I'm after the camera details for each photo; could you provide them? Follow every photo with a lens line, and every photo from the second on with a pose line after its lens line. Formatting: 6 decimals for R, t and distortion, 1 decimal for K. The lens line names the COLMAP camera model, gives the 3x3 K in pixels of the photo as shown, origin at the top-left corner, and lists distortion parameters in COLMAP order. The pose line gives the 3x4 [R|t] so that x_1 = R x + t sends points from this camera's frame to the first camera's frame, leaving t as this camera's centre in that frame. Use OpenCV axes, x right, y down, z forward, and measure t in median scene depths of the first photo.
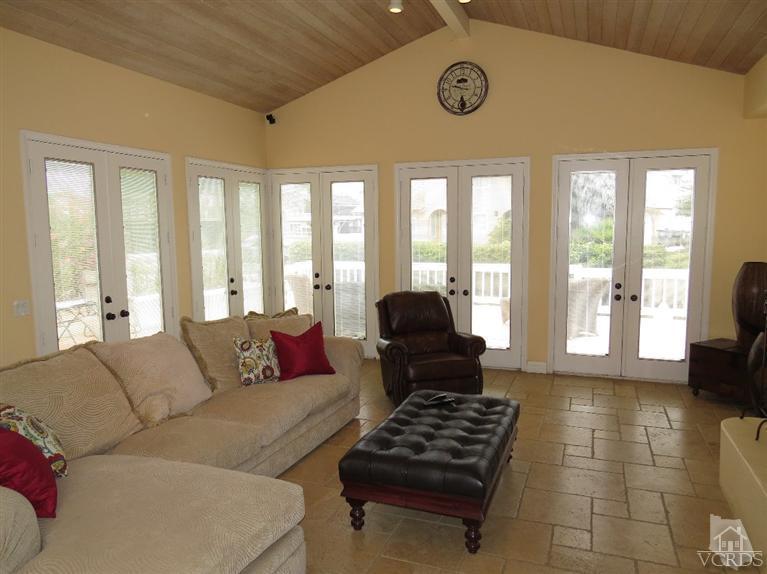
lens RADIAL K [[545.1, 0, 392.2], [0, 545.1, 289.5], [0, 0, 1]] dist [-0.024713, 0.002395]
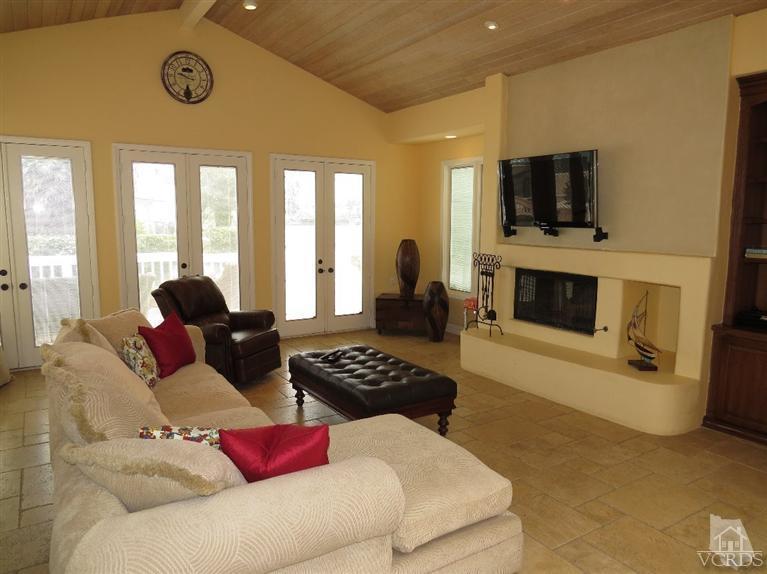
lens RADIAL K [[545.1, 0, 392.2], [0, 545.1, 289.5], [0, 0, 1]] dist [-0.024713, 0.002395]
pose [[0.588794, -0.095572, 0.802613, -0.501433], [0.084028, 0.994842, 0.056819, -0.000095], [-0.803904, 0.033987, 0.593788, 0.102124]]
